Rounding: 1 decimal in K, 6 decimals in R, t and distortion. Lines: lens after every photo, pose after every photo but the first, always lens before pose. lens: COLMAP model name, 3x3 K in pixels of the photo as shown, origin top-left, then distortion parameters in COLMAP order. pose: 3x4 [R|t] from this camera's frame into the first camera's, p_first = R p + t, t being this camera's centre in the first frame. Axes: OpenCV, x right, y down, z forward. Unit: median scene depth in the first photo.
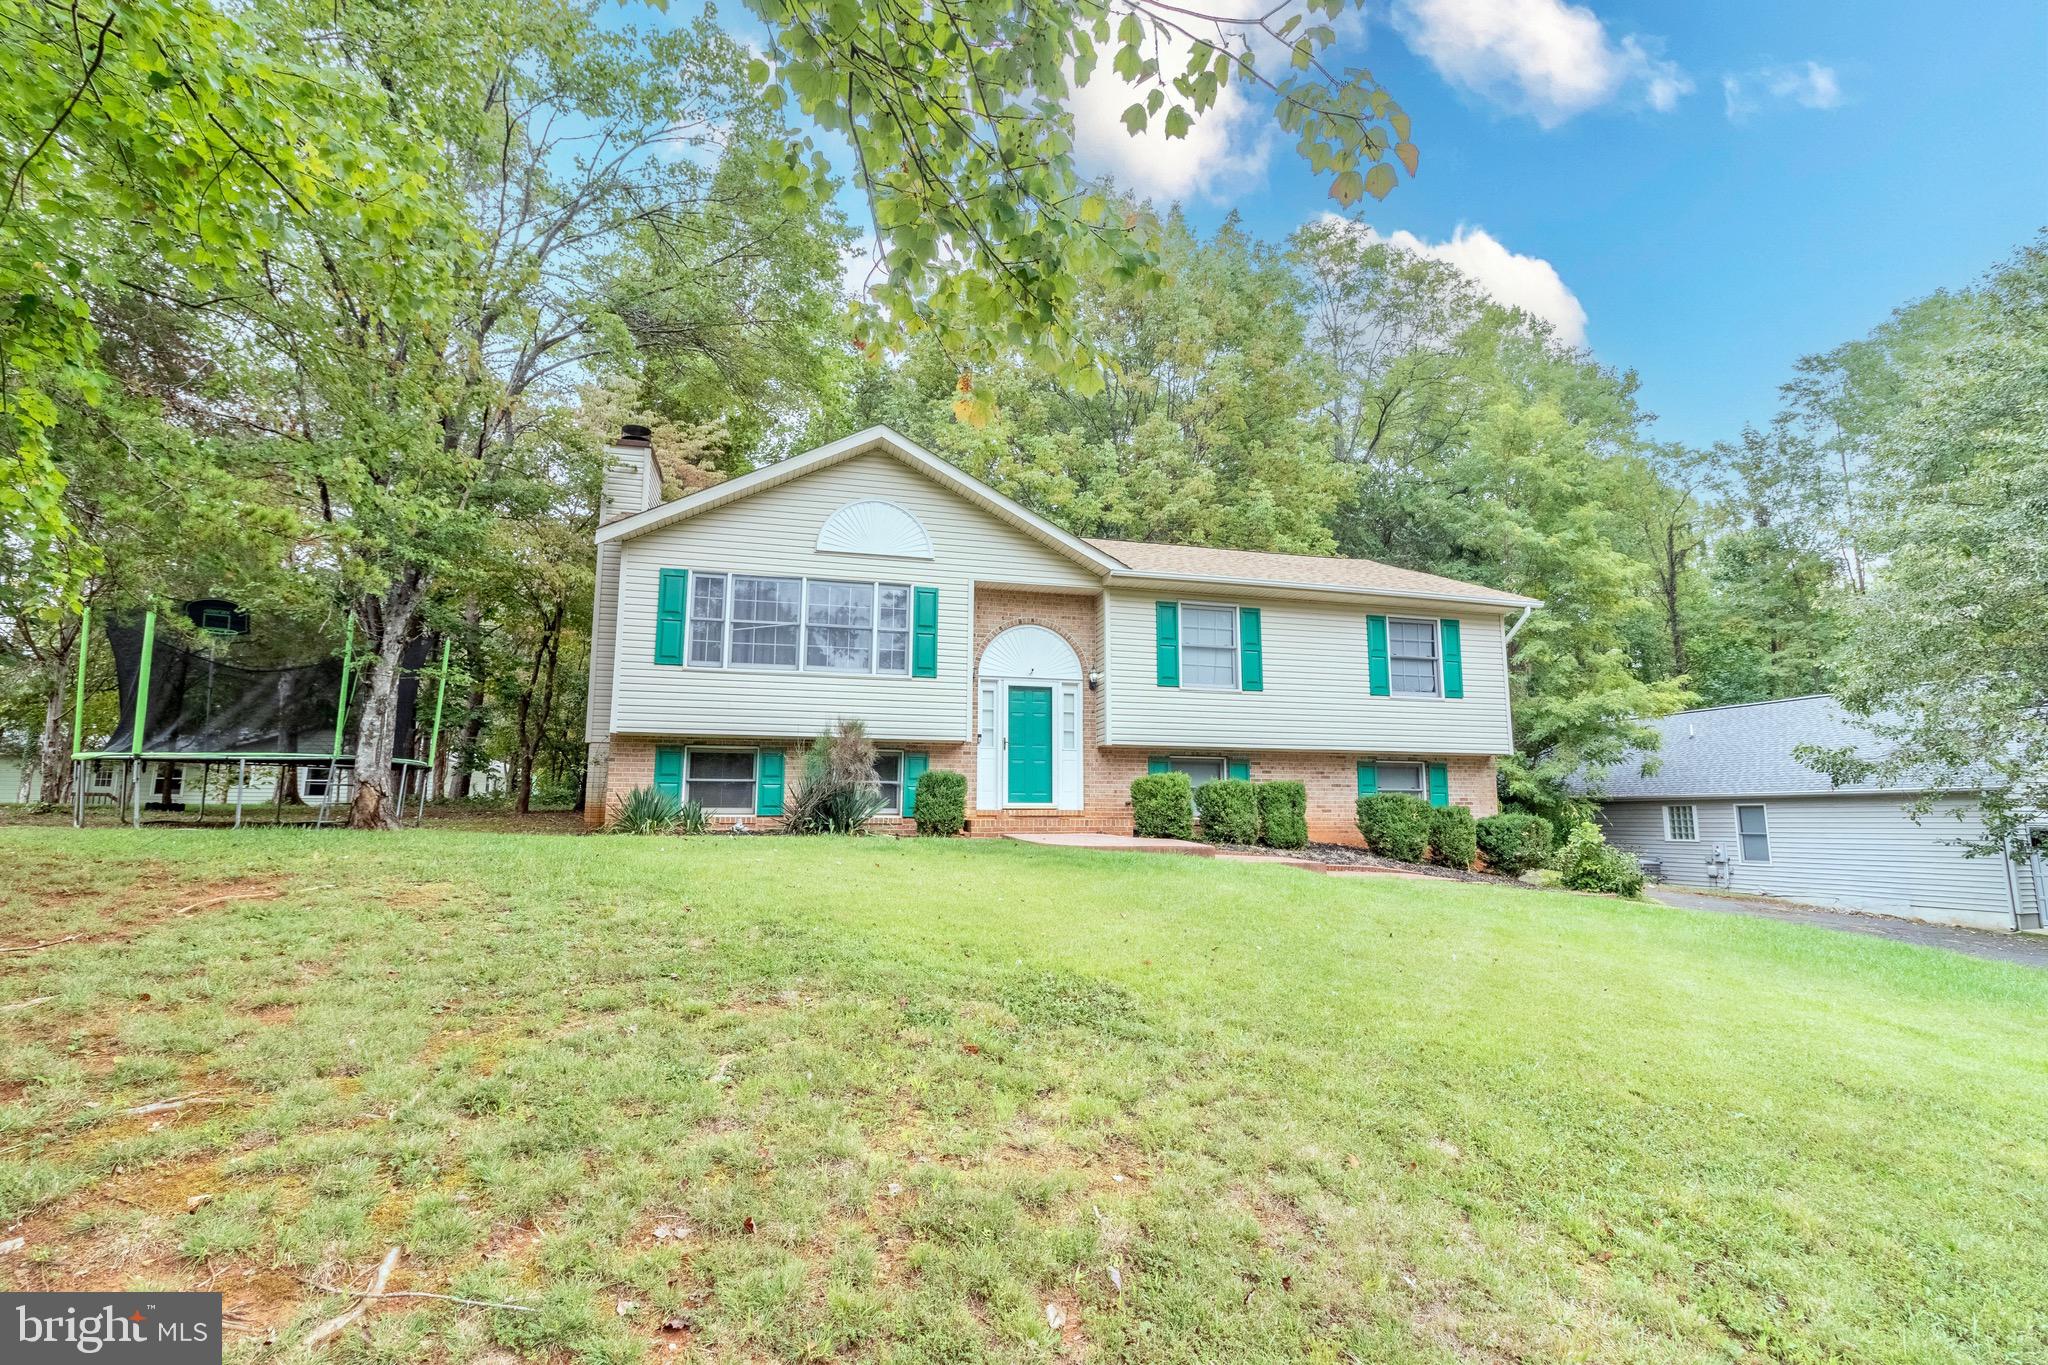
lens RADIAL K [[948.6, 0, 1024.0], [0, 948.6, 682.5], [0, 0, 1]] dist [-0.002875, -0.000682]
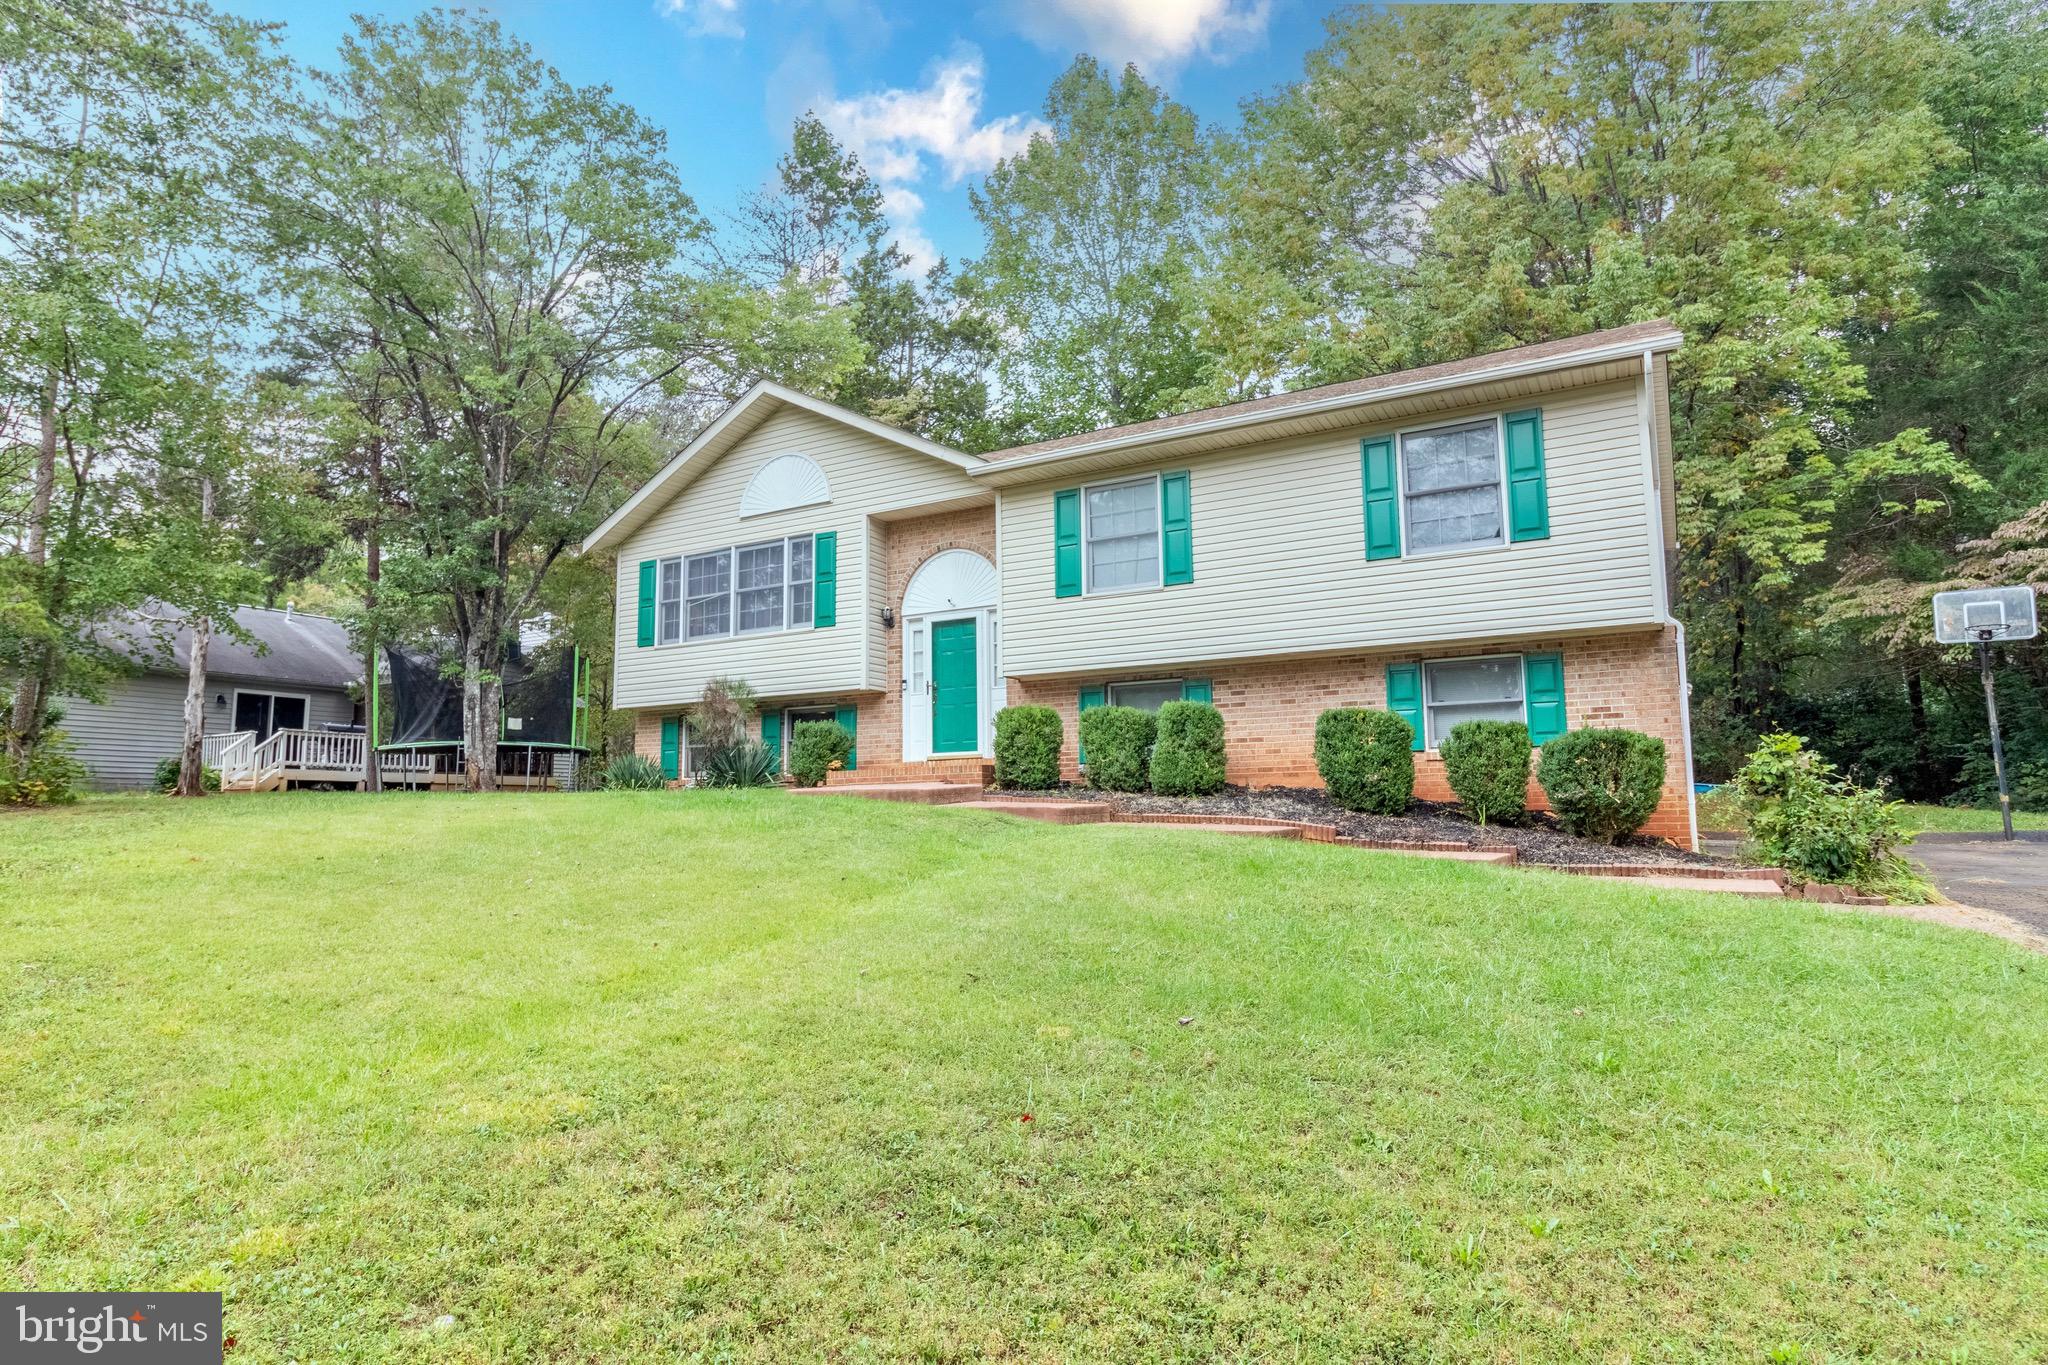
lens RADIAL K [[1142.3, 0, 1024.0], [0, 1142.3, 682.5], [0, 0, 1]] dist [-0.002015, -0.000200]
pose [[0.711028, -0.094546, -0.696779, 0.795636], [0.116003, 0.993114, -0.016380, 0.087905], [0.693529, -0.069182, 0.717099, 0.296322]]
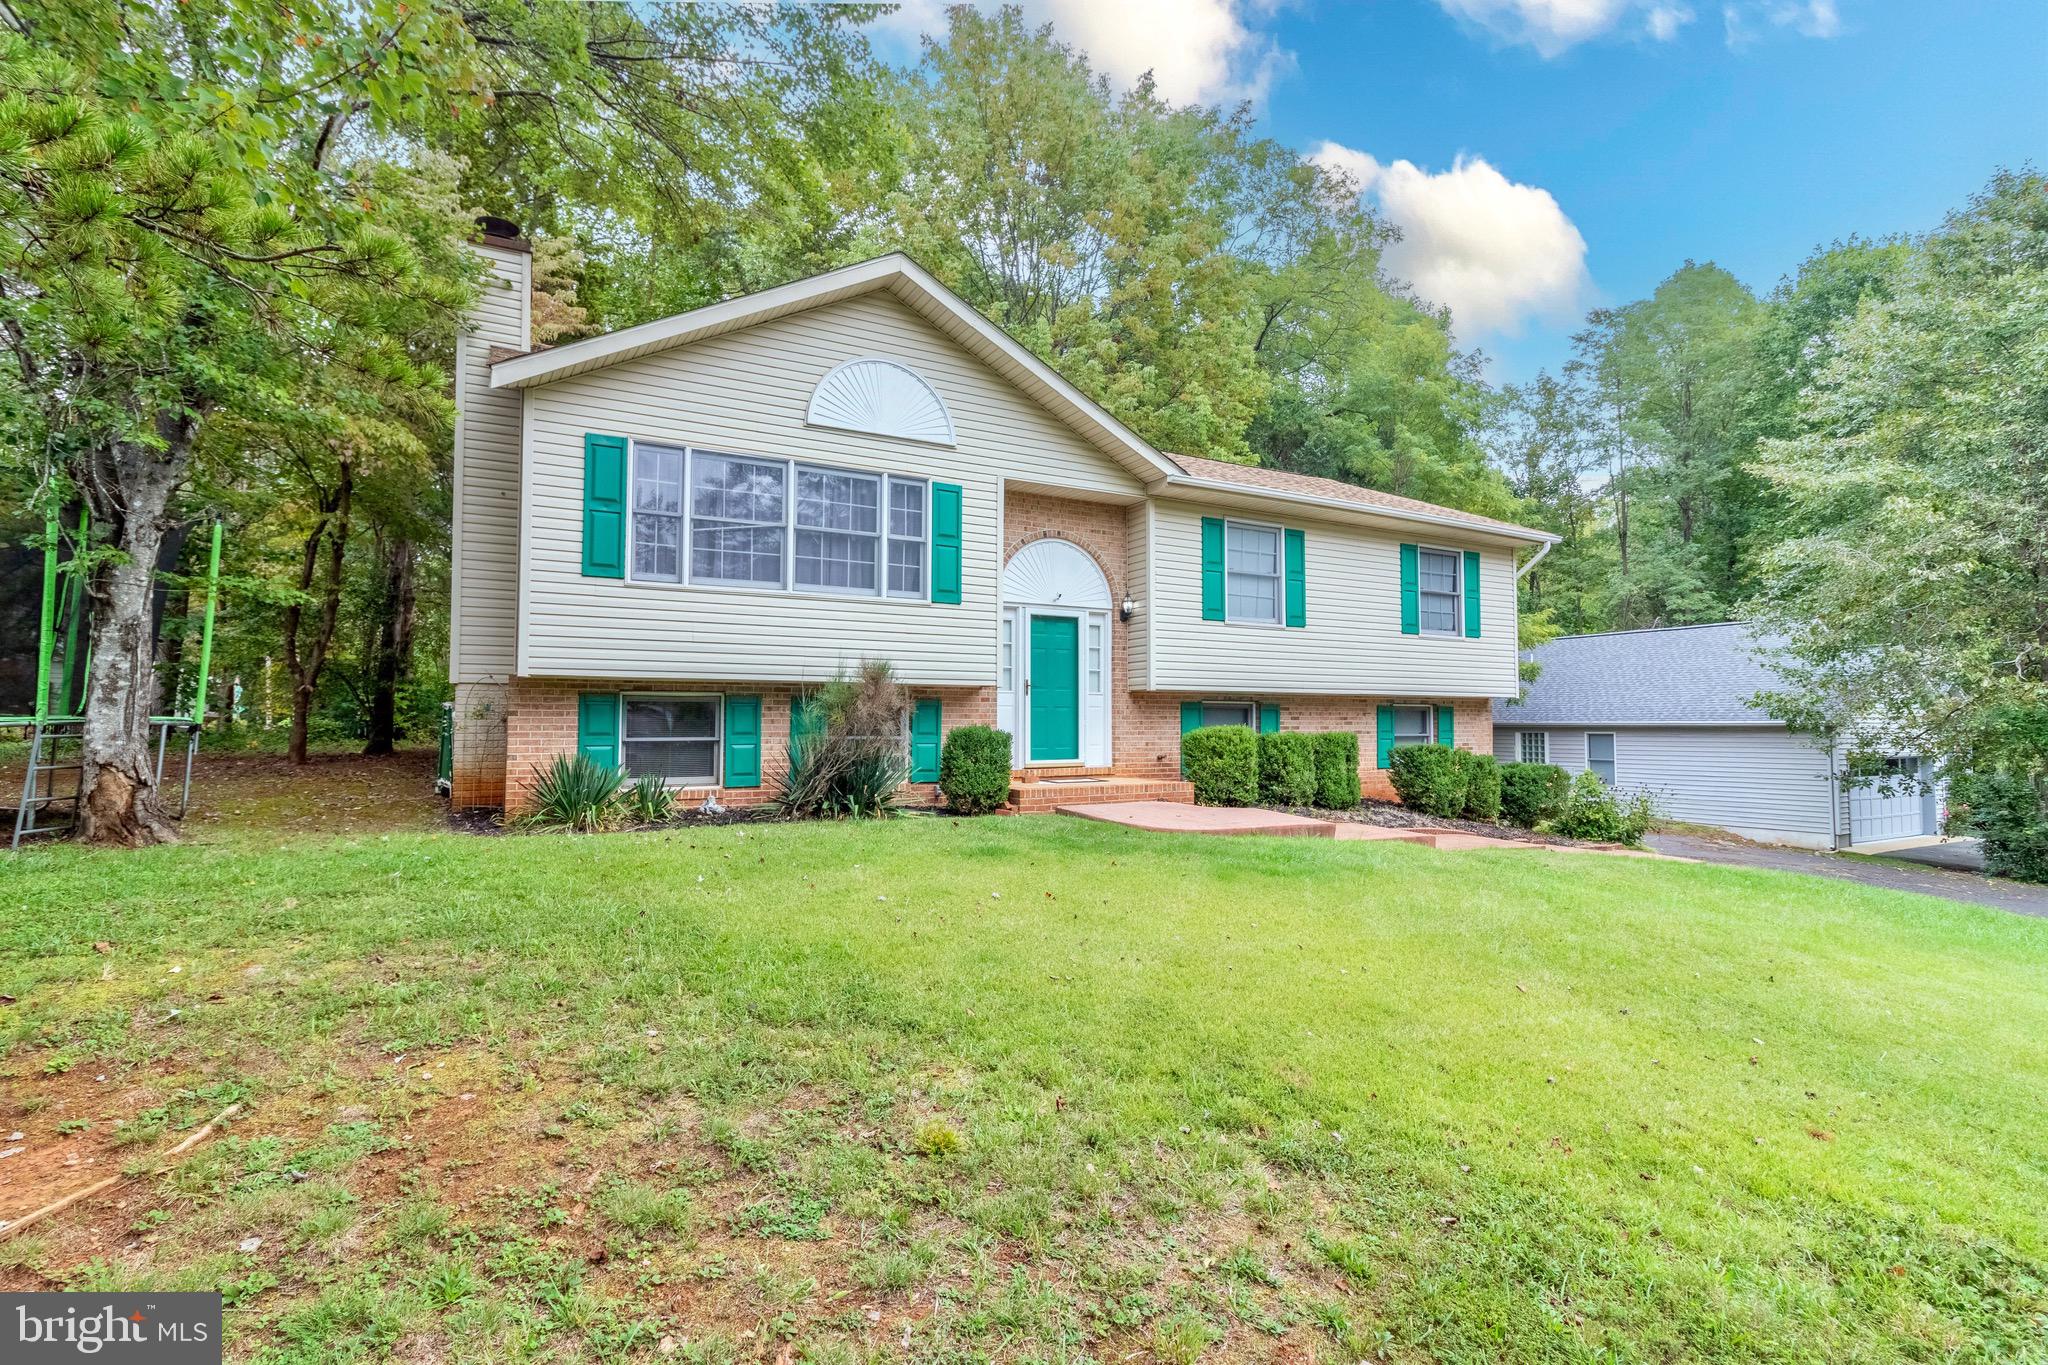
lens RADIAL K [[948.6, 0, 1024.0], [0, 948.6, 682.5], [0, 0, 1]] dist [-0.002875, -0.000682]
pose [[0.970165, 0.008239, 0.242304, -0.218658], [-0.032645, 0.994760, 0.096882, -0.017350], [-0.240236, -0.101902, 0.965351, 0.228294]]
